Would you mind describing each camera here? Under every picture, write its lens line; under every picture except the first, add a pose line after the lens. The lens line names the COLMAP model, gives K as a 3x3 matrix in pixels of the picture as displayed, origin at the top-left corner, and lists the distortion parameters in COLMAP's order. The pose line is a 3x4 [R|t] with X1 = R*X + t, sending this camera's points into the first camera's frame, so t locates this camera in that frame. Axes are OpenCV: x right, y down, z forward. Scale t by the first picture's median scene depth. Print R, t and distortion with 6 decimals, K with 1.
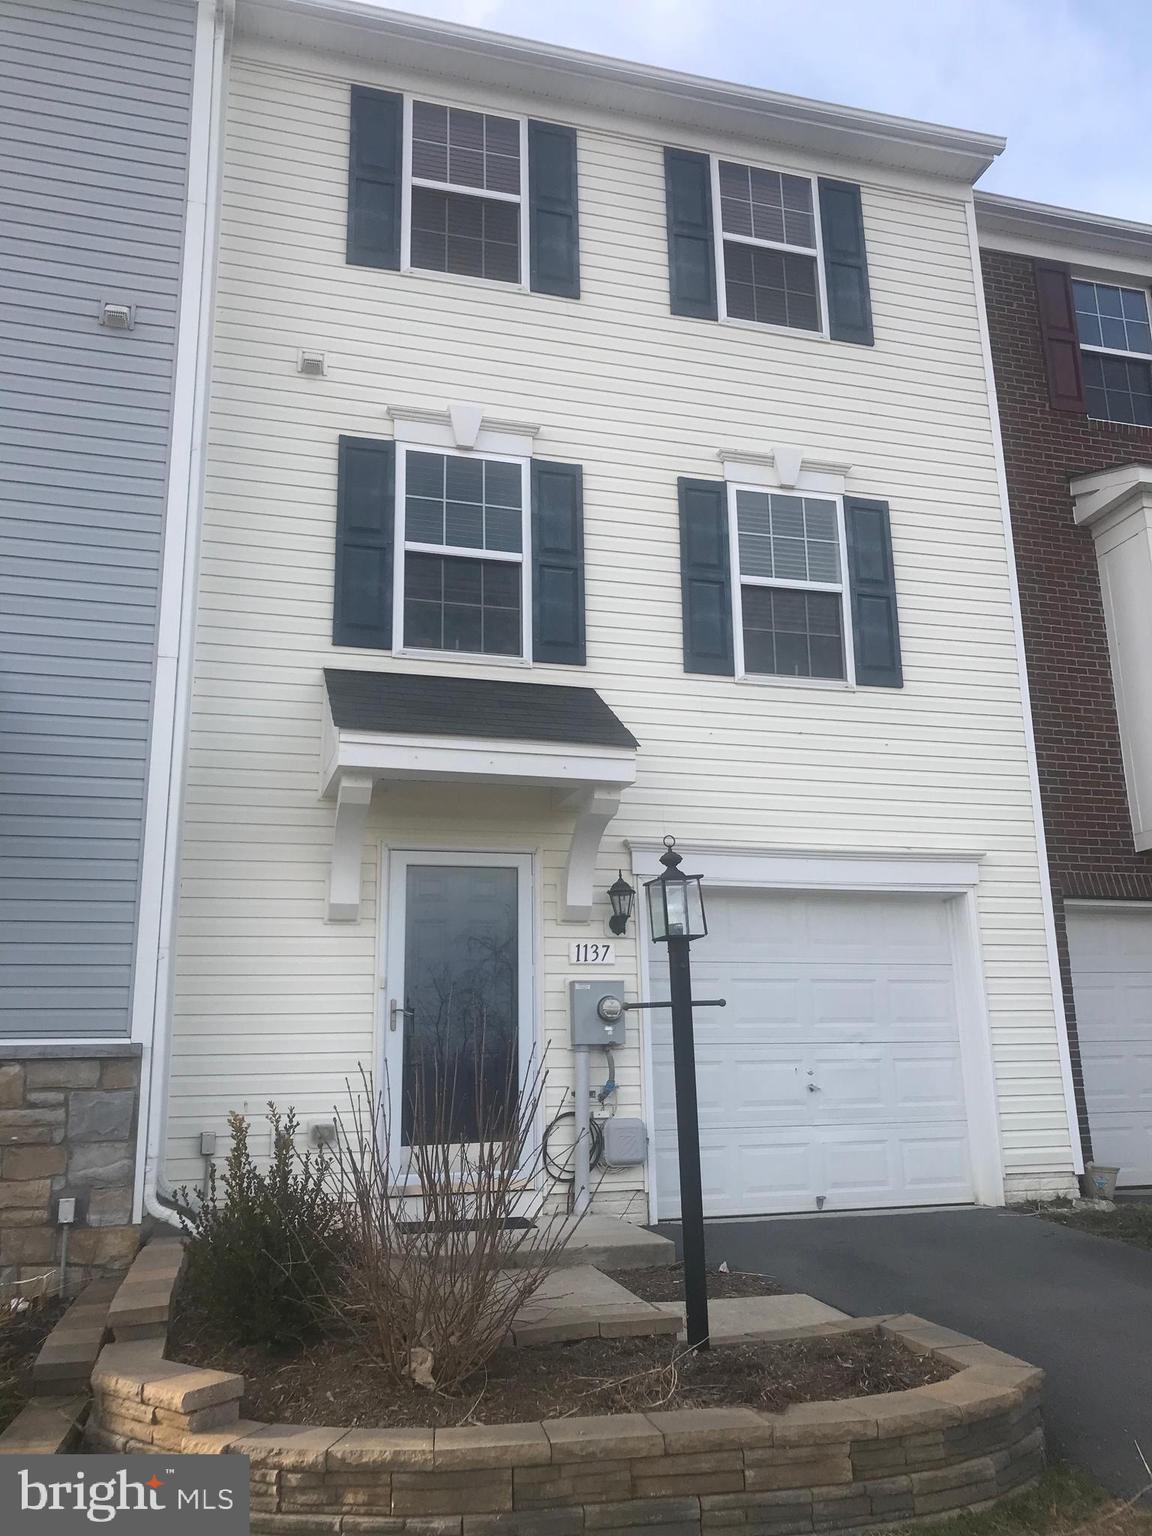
lens RADIAL K [[1237.7, 0, 582.1], [0, 1237.7, 780.6], [0, 0, 1]] dist [0.045813, -0.069873]
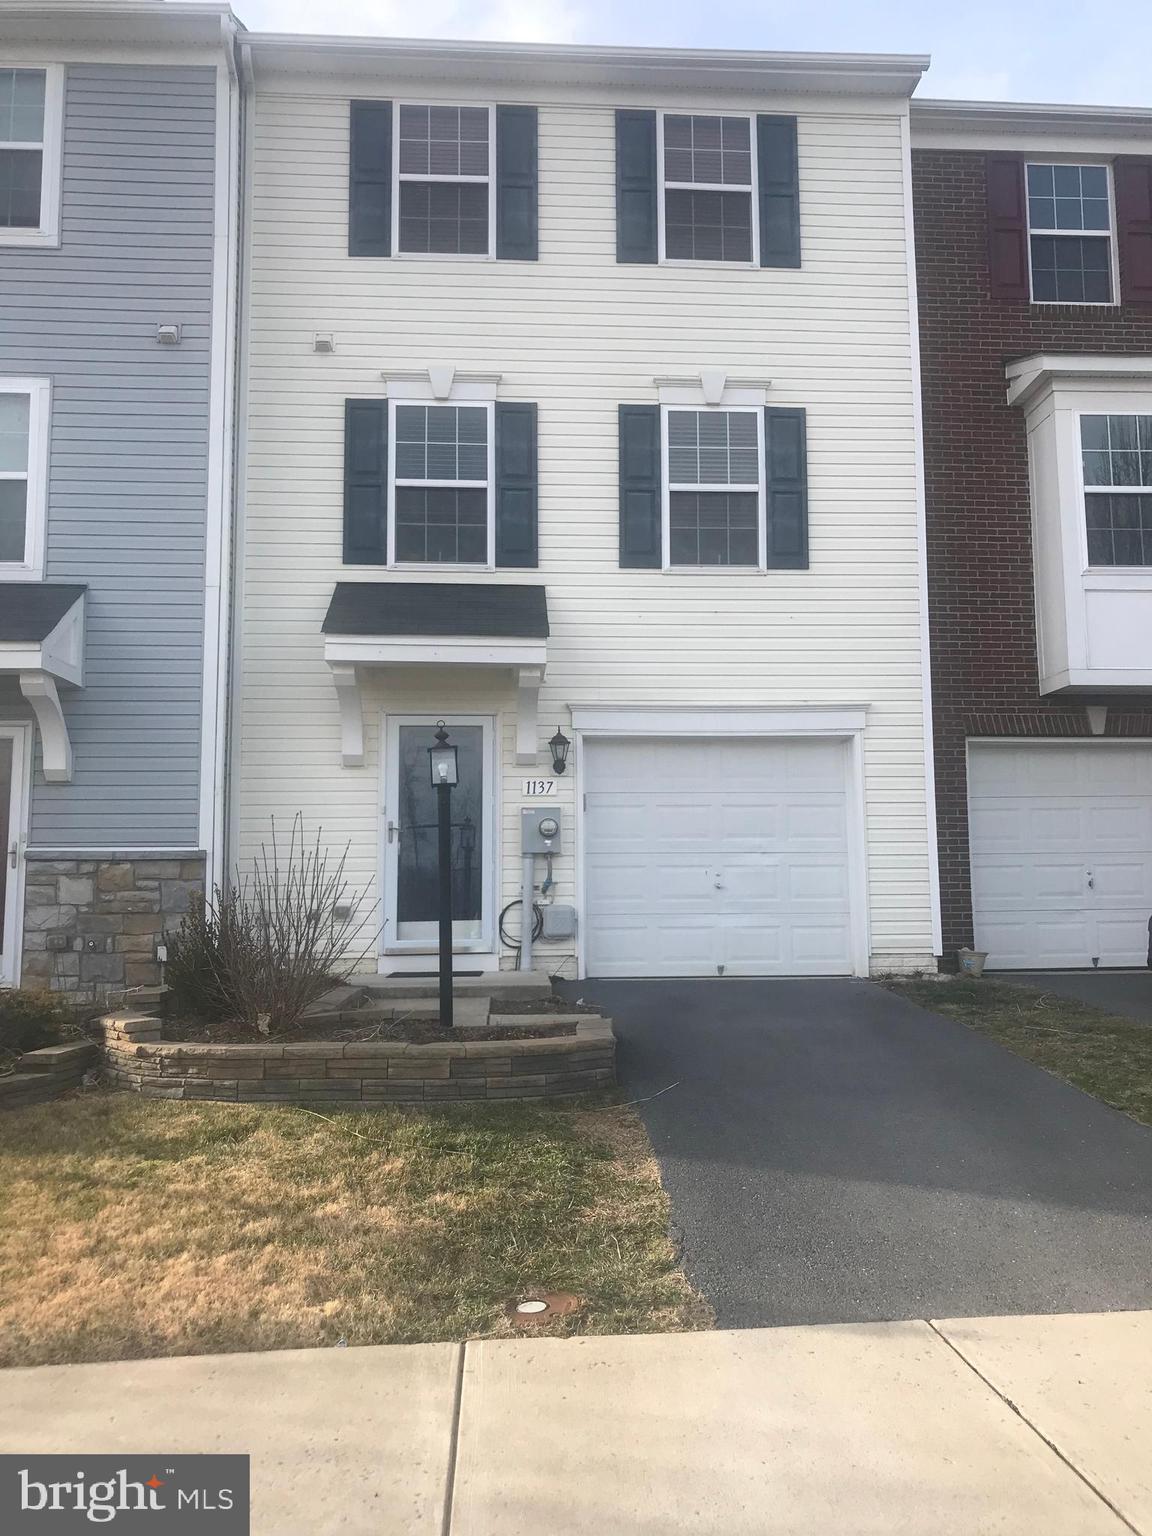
lens RADIAL K [[1237.7, 0, 592.3], [0, 1237.7, 776.5], [0, 0, 1]] dist [0.045813, -0.069873]
pose [[0.978484, -0.008396, -0.206153, 0.334305], [0.037603, 0.989694, 0.138173, -0.055038], [0.202868, -0.142952, 0.968715, -0.284845]]
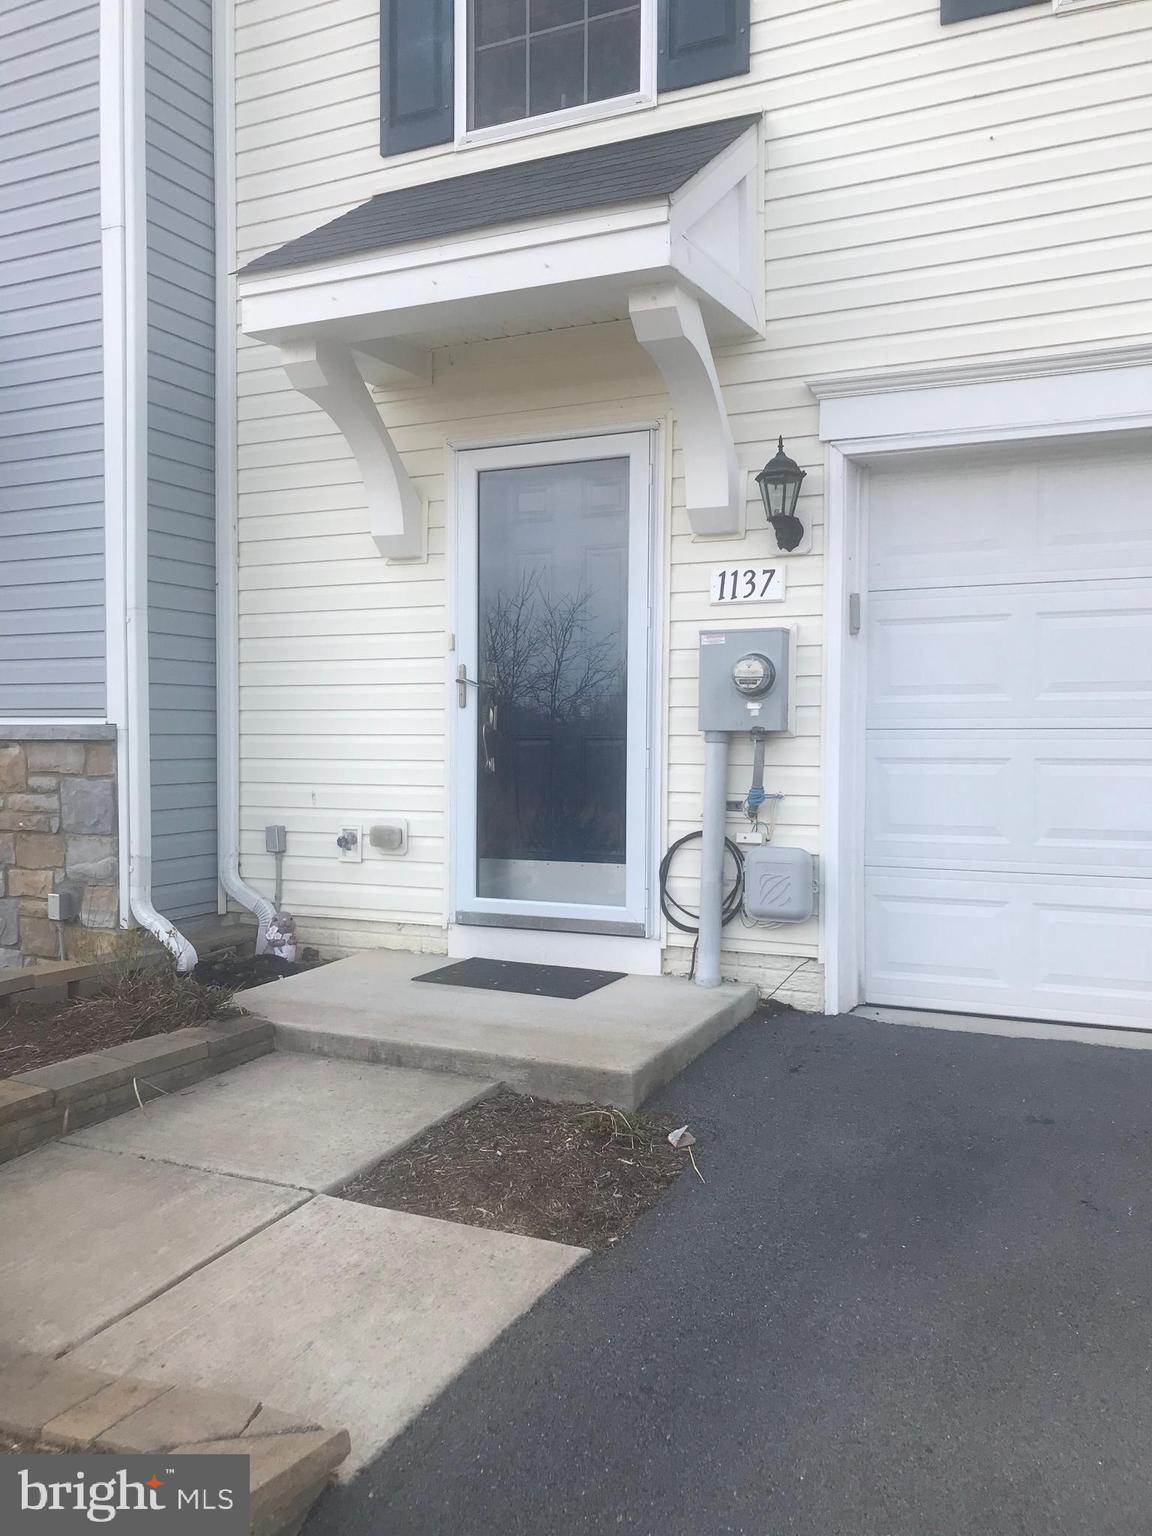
lens RADIAL K [[1237.7, 0, 580.1], [0, 1237.7, 767.0], [0, 0, 1]] dist [0.045813, -0.069873]
pose [[0.746909, 0.042311, -0.663579, 0.346166], [0.140422, 0.965428, 0.219614, 0.079061], [0.649930, -0.257212, 0.715145, 0.477170]]
